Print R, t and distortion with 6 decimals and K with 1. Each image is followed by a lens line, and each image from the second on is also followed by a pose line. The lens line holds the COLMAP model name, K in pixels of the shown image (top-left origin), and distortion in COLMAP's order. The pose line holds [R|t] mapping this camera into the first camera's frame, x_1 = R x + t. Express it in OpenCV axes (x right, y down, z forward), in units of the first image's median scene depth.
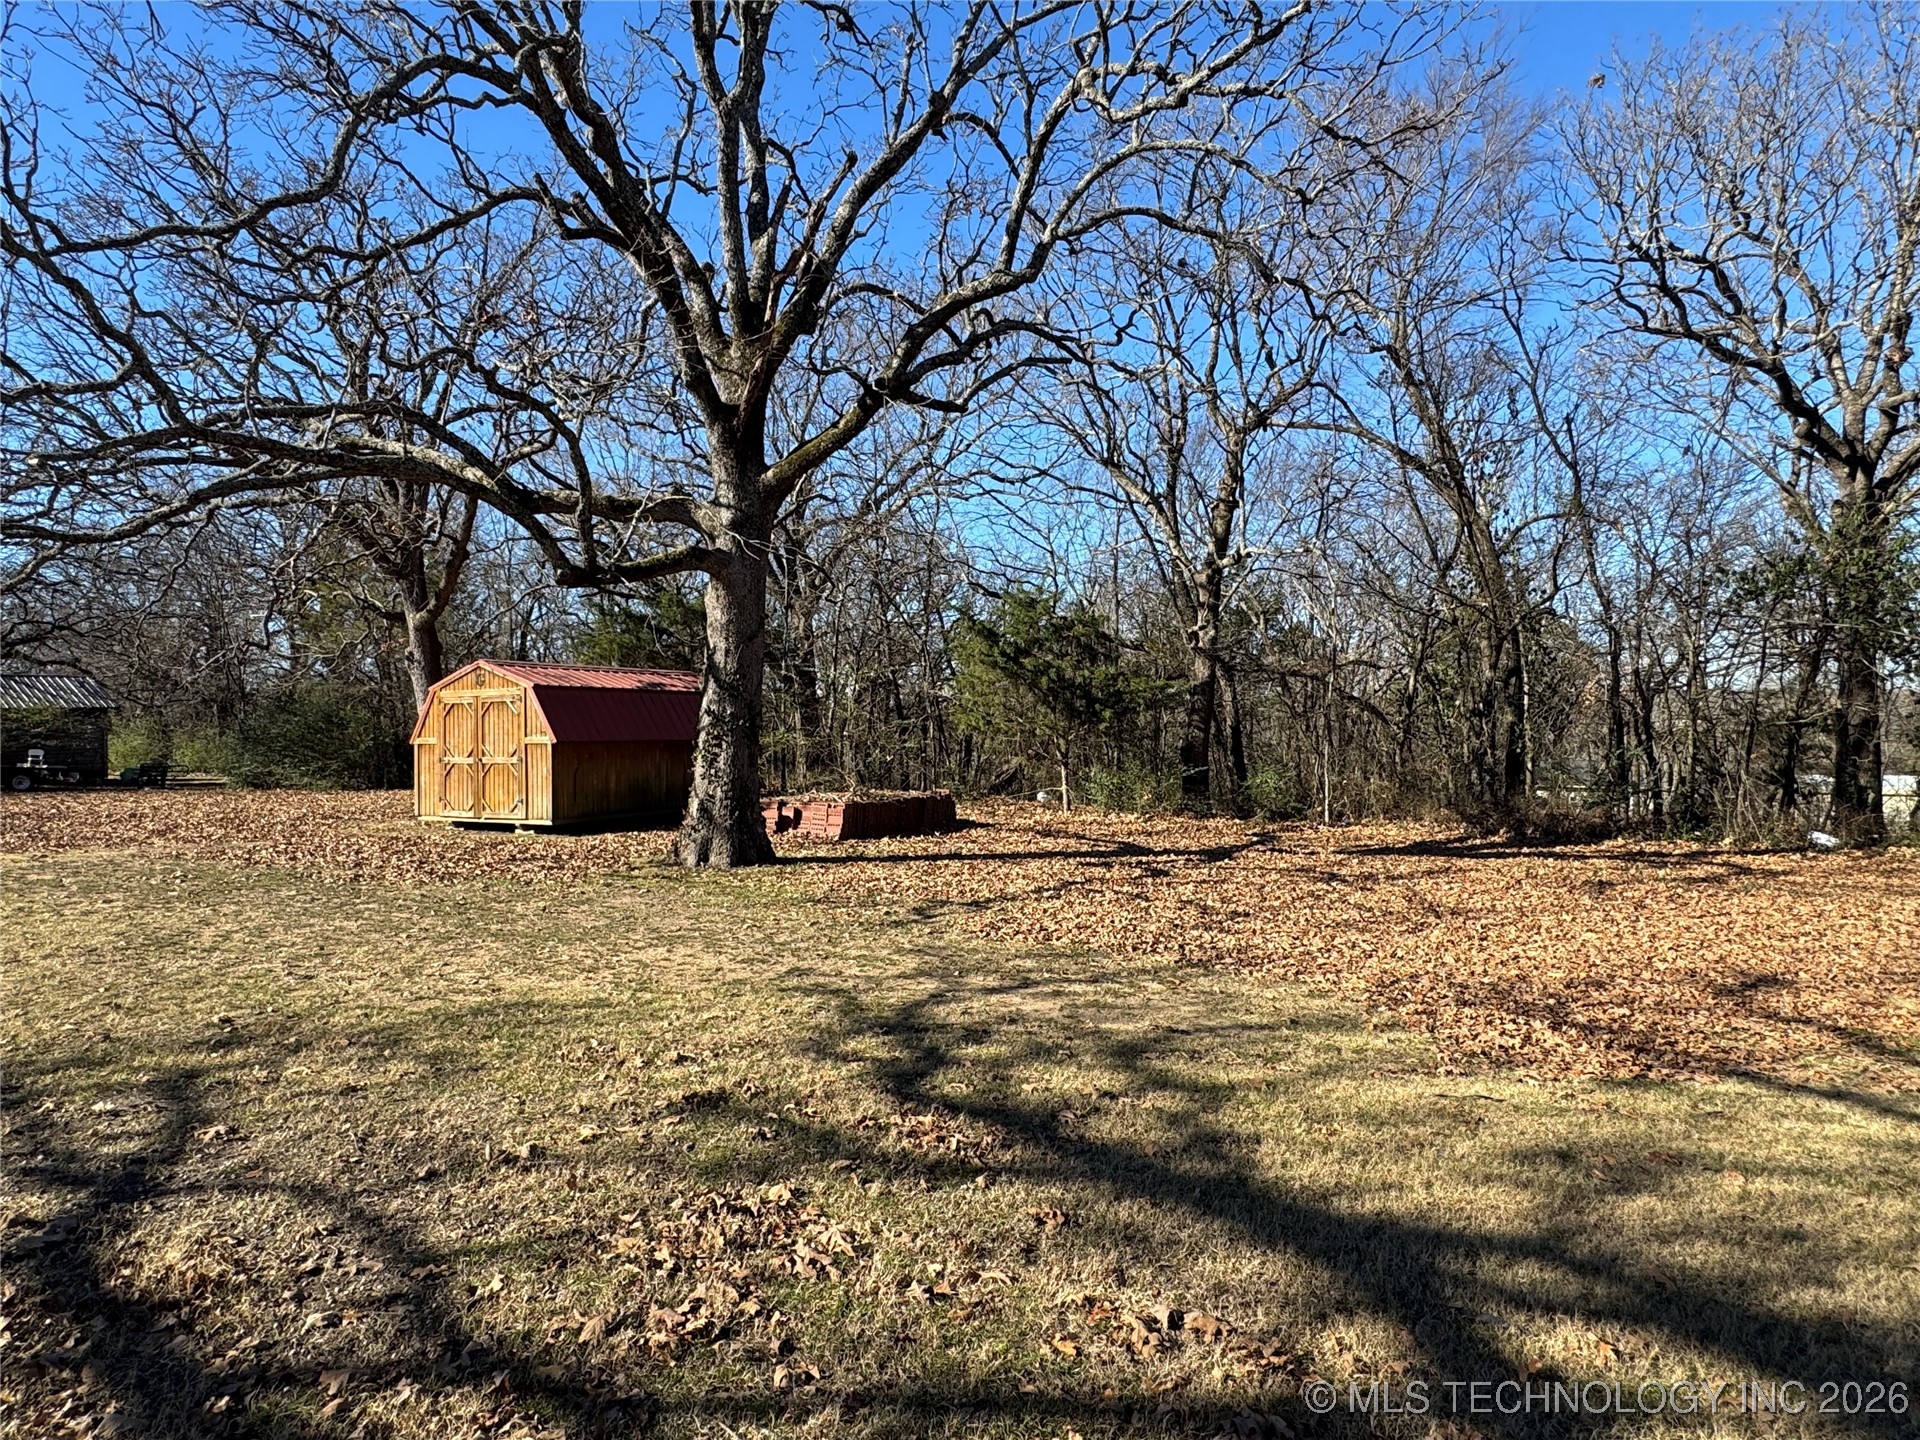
lens RADIAL K [[1116.1, 0, 958.0], [0, 1116.1, 718.4], [0, 0, 1]] dist [0.000212, -0.000001]
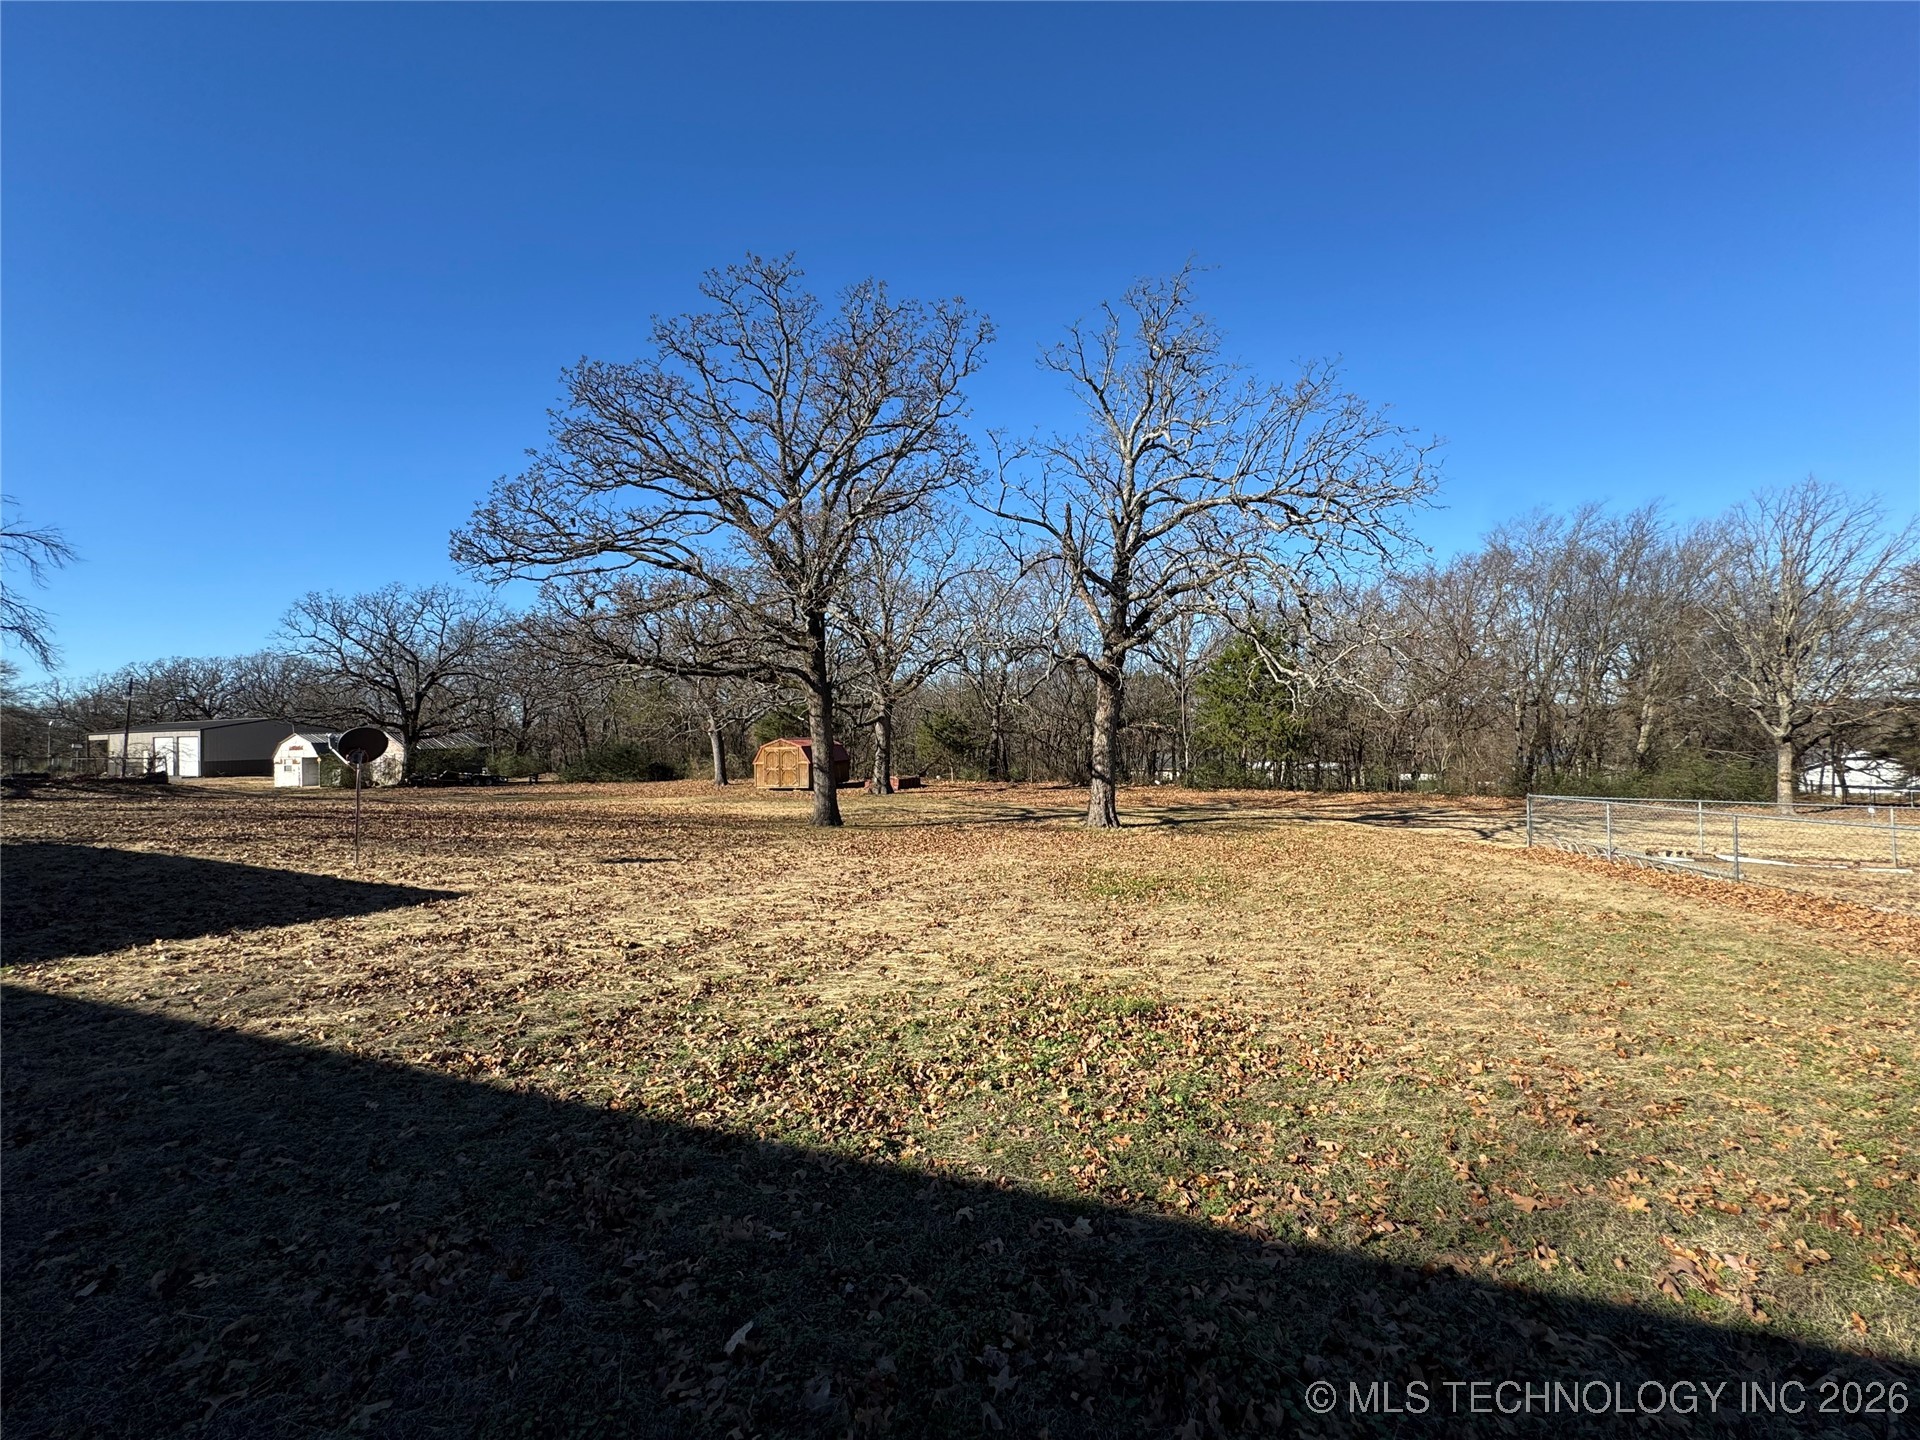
lens RADIAL K [[769.5, 0, 961.2], [0, 769.5, 722.7], [0, 0, 1]] dist [-0.004285, 0.000104]
pose [[0.982412, -0.009359, 0.186490, -0.324980], [0.011013, 0.999909, -0.007838, -0.074112], [-0.186400, 0.009754, 0.982426, -1.303360]]
